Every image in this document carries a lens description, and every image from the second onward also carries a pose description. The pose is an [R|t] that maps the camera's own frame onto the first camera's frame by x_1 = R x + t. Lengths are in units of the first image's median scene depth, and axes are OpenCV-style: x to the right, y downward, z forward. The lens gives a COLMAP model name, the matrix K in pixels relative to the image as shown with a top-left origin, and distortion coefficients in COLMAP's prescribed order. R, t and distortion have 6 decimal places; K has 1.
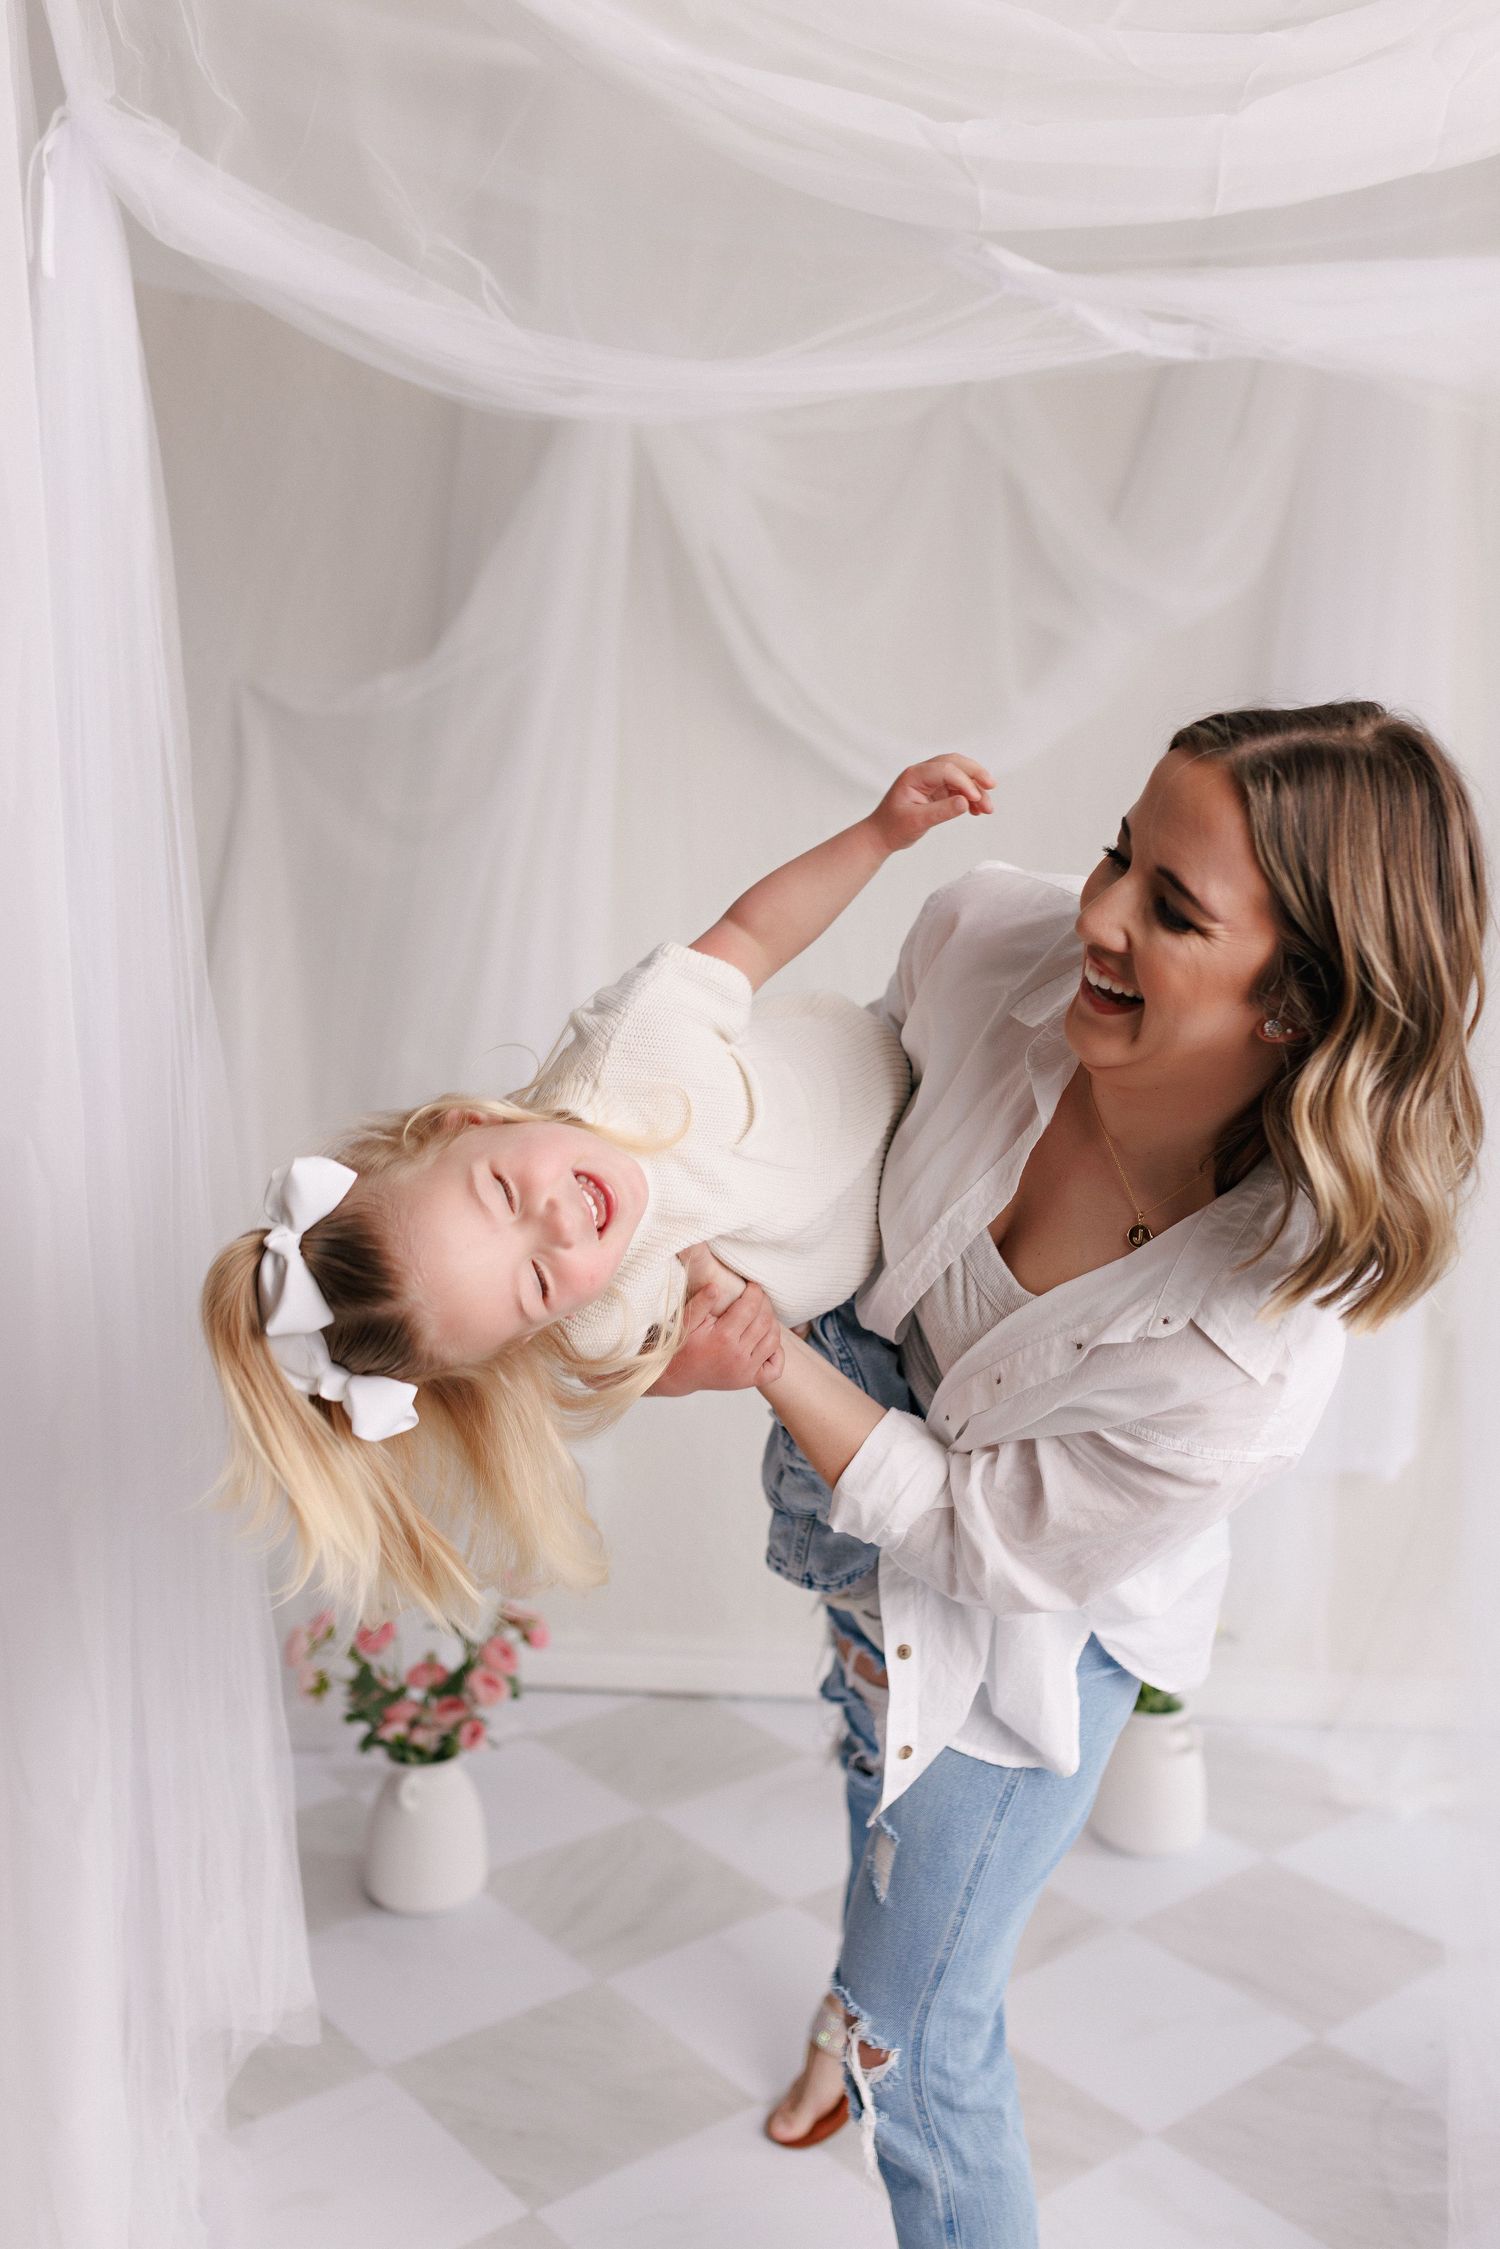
lens RADIAL K [[2193.1, 0, 745.7], [0, 2193.1, 1141.0], [0, 0, 1]] dist [0.020054, 0.028956]
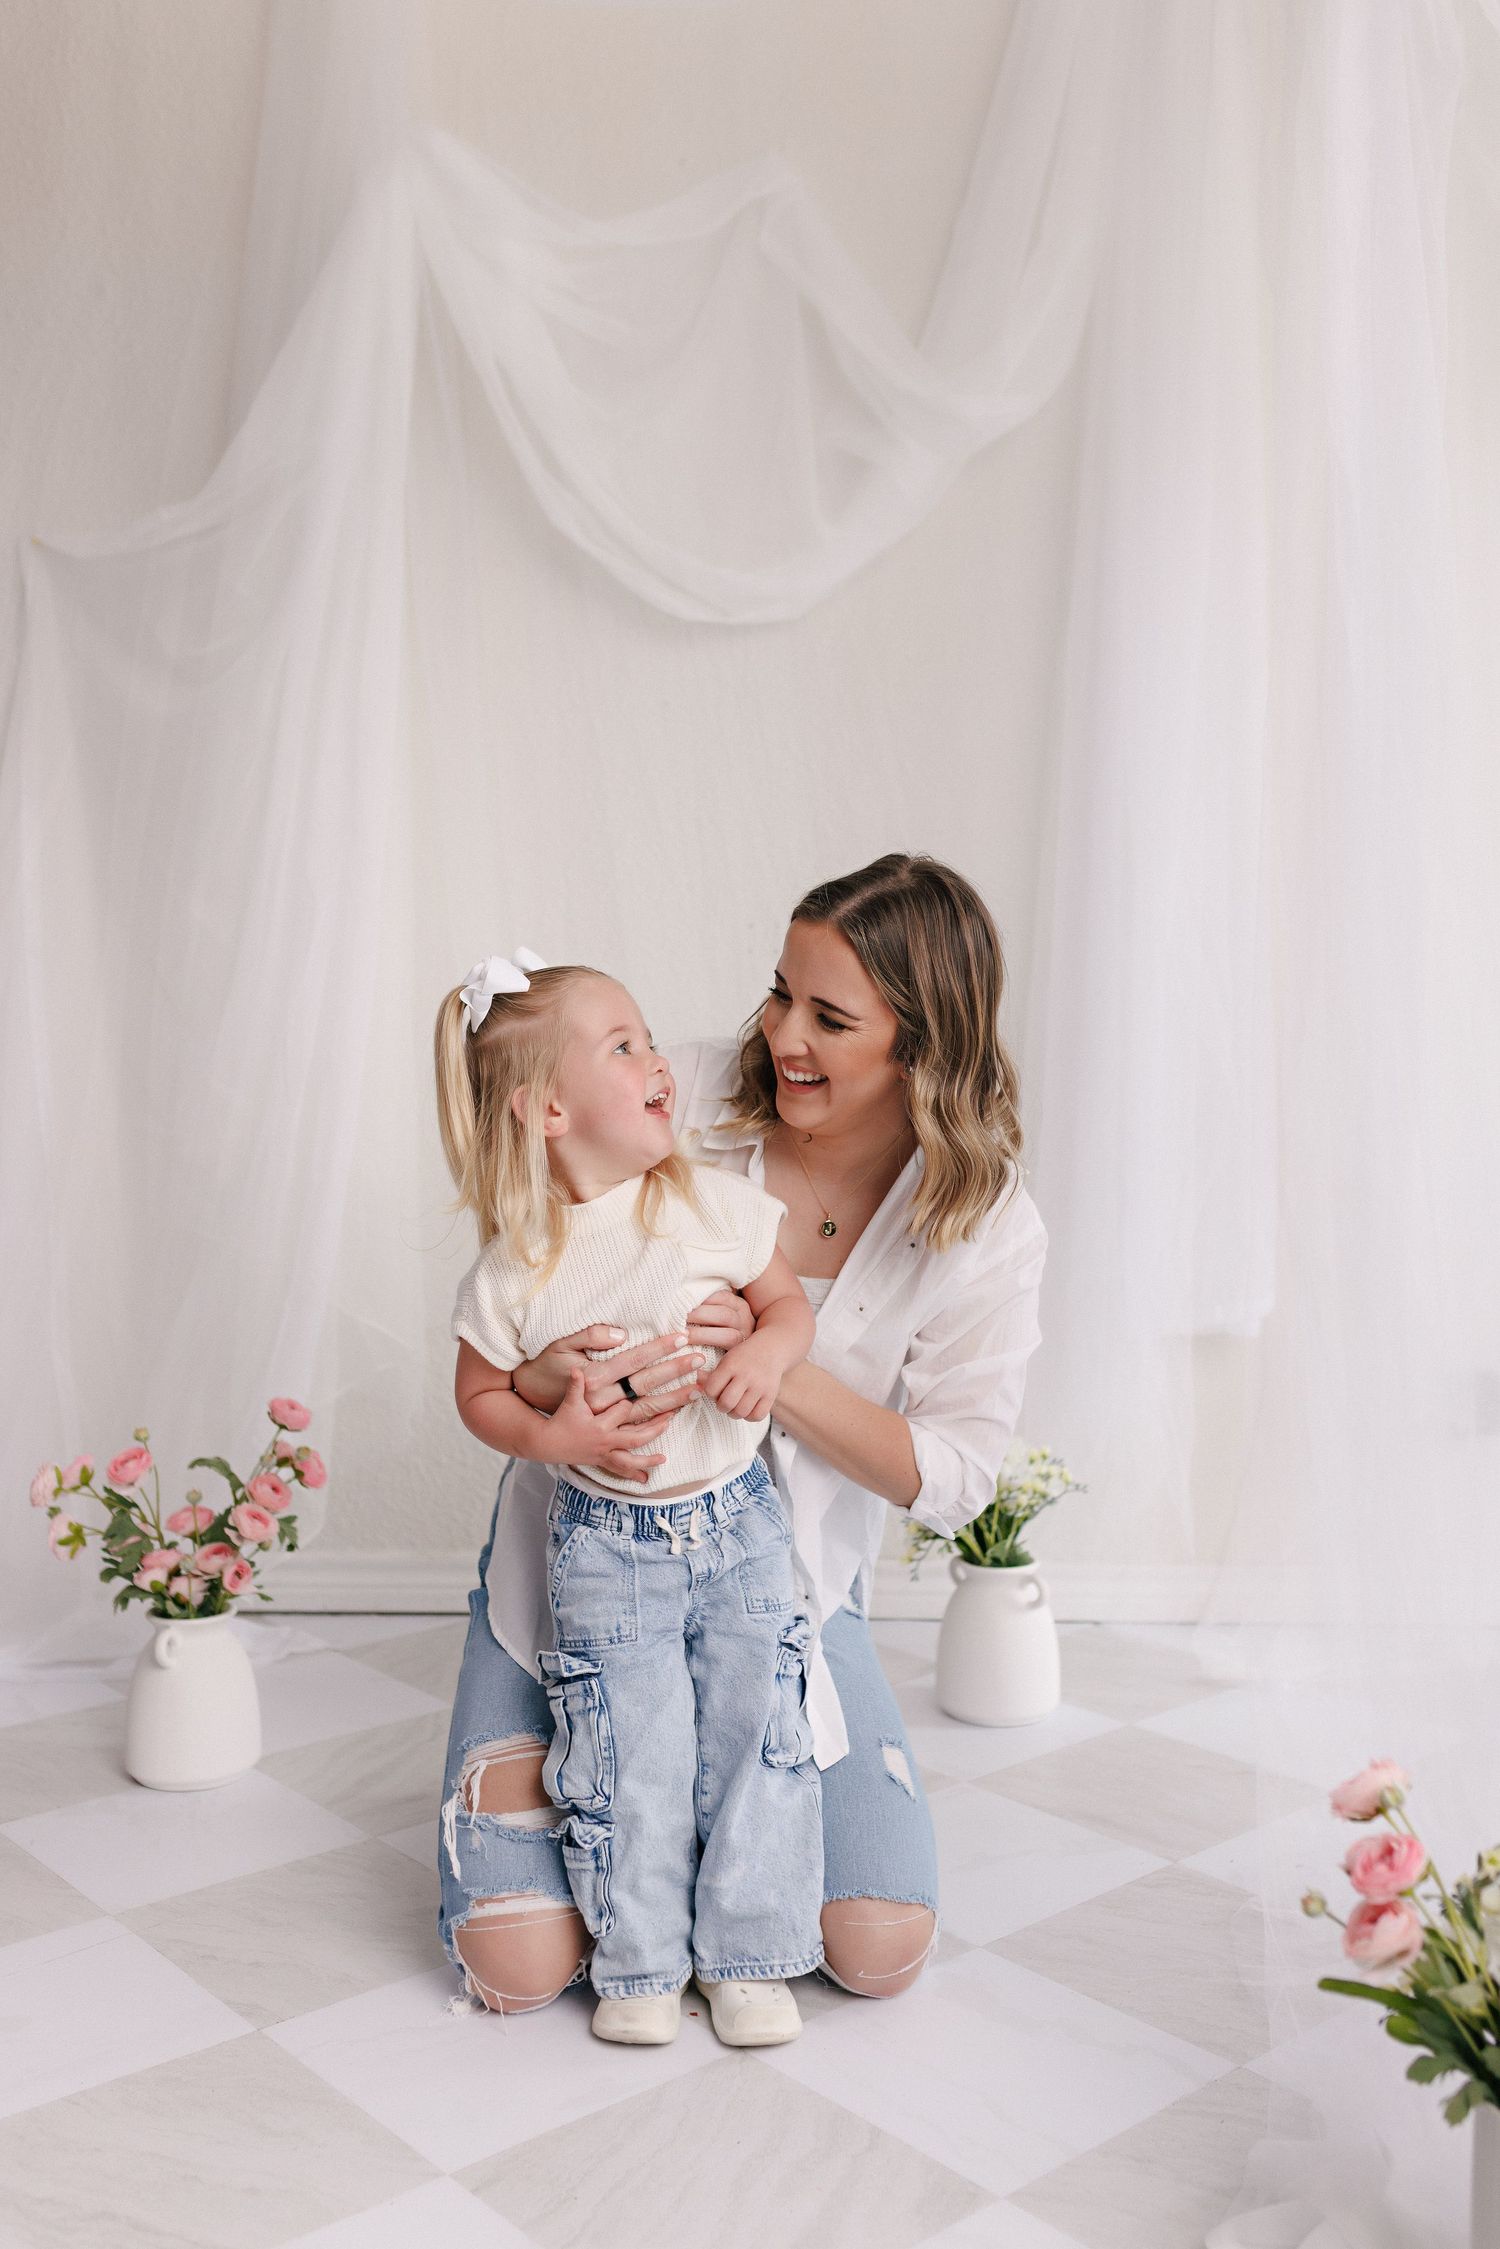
lens RADIAL K [[2167.4, 0, 745.5], [0, 2167.4, 1126.5], [0, 0, 1]] dist [0.003032, 0.014169]
pose [[0.999407, -0.025671, 0.022934, 0.068362], [0.028021, 0.993667, -0.108816, 0.186666], [-0.019995, 0.109394, 0.993797, 0.087115]]
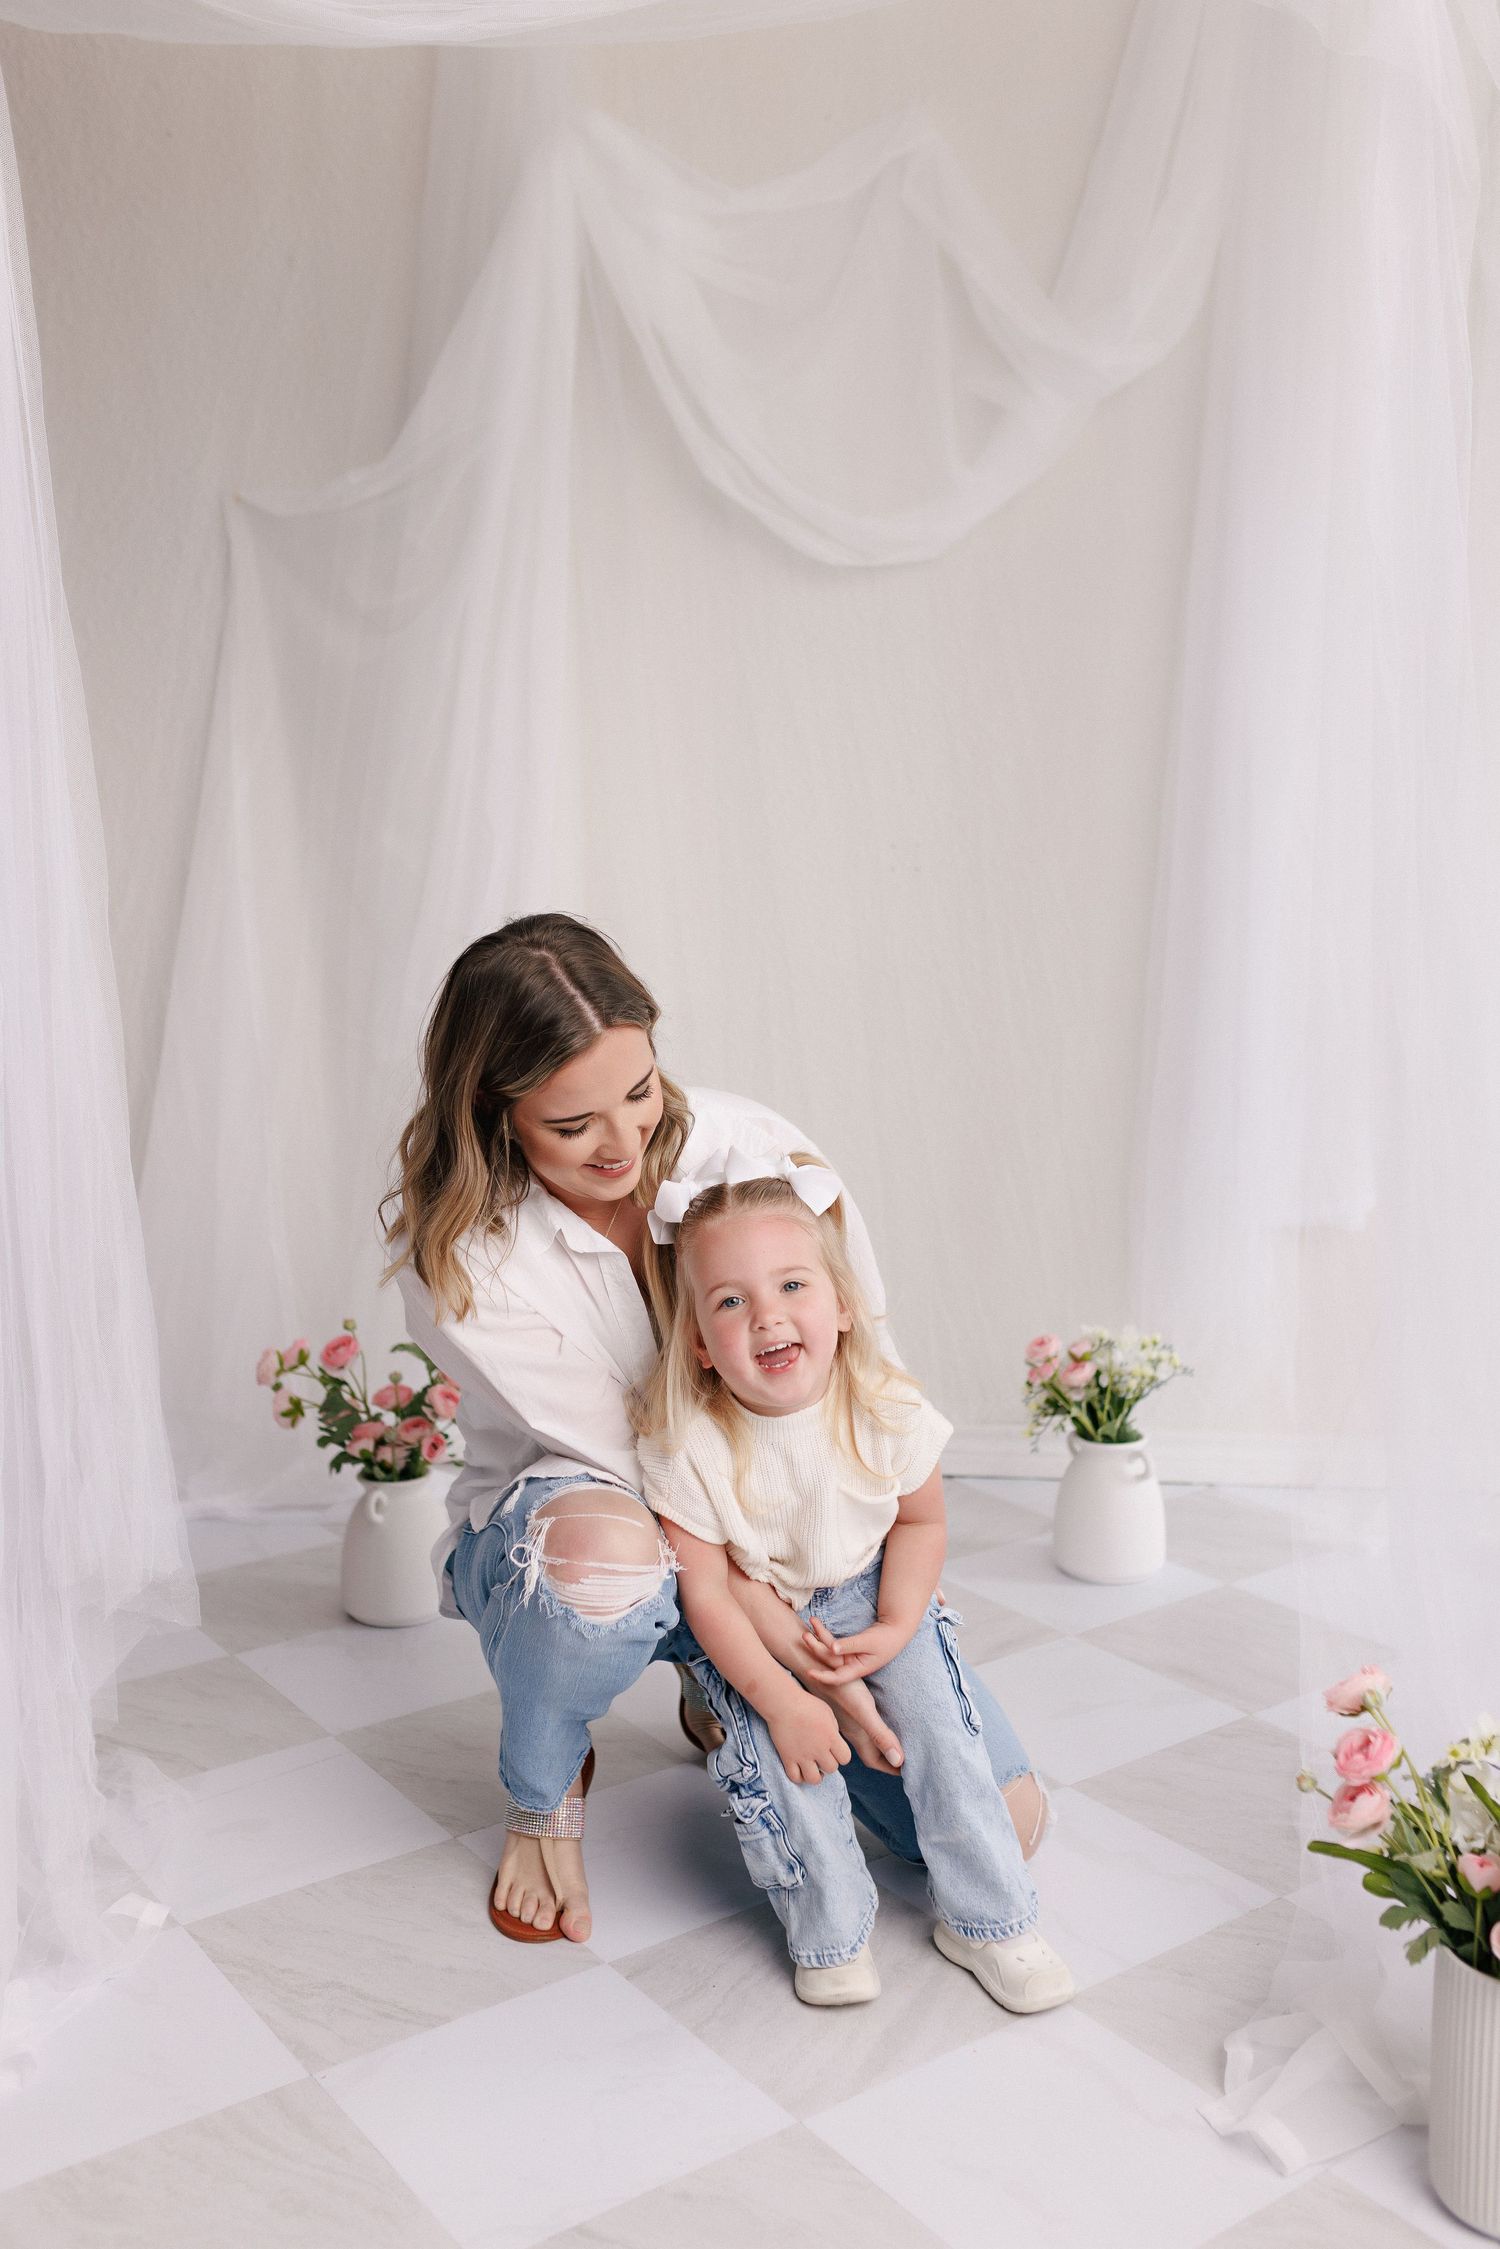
lens RADIAL K [[2169.5, 0, 747.5], [0, 2169.5, 1115.1], [0, 0, 1]] dist [0.002635, 0.002200]
pose [[0.997343, -0.024147, -0.068731, 0.097745], [0.022711, 0.999509, -0.021588, 0.136307], [0.069219, 0.019970, 0.997402, -0.019602]]
